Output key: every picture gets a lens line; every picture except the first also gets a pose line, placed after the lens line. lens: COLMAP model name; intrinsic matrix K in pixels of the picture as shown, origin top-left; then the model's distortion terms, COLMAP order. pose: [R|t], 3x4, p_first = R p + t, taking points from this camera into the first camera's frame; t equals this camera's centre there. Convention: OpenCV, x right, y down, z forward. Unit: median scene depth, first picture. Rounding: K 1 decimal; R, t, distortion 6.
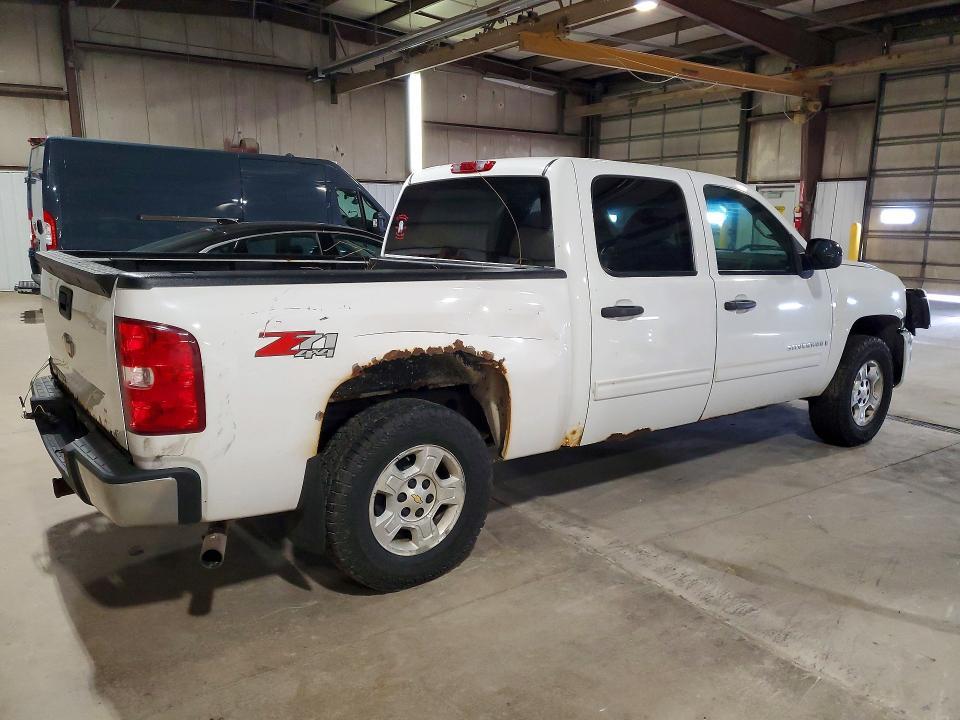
lens RADIAL K [[754.1, 0, 480.0], [0, 754.1, 360.0], [0, 0, 1]] dist [0.009781, -0.004637]
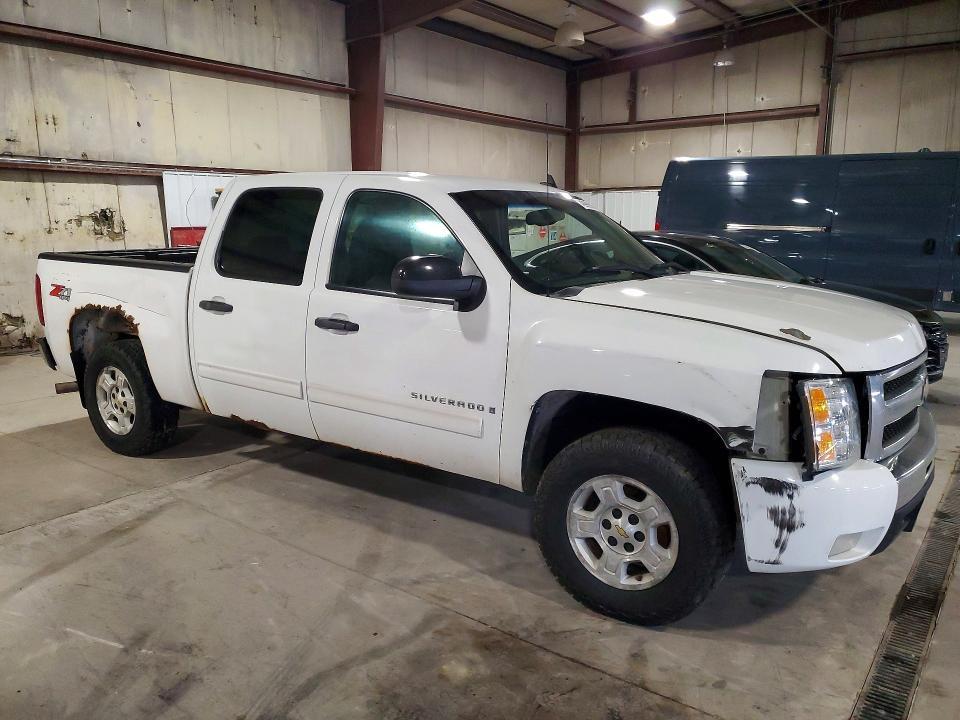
lens RADIAL K [[762.8, 0, 480.0], [0, 762.8, 360.0], [0, 0, 1]] dist [0.019899, -0.004267]
pose [[0.308571, 0.159825, -0.937678, 1.268753], [-0.173586, 0.978691, 0.109692, -0.162612], [0.935228, 0.128920, 0.329739, 0.883664]]
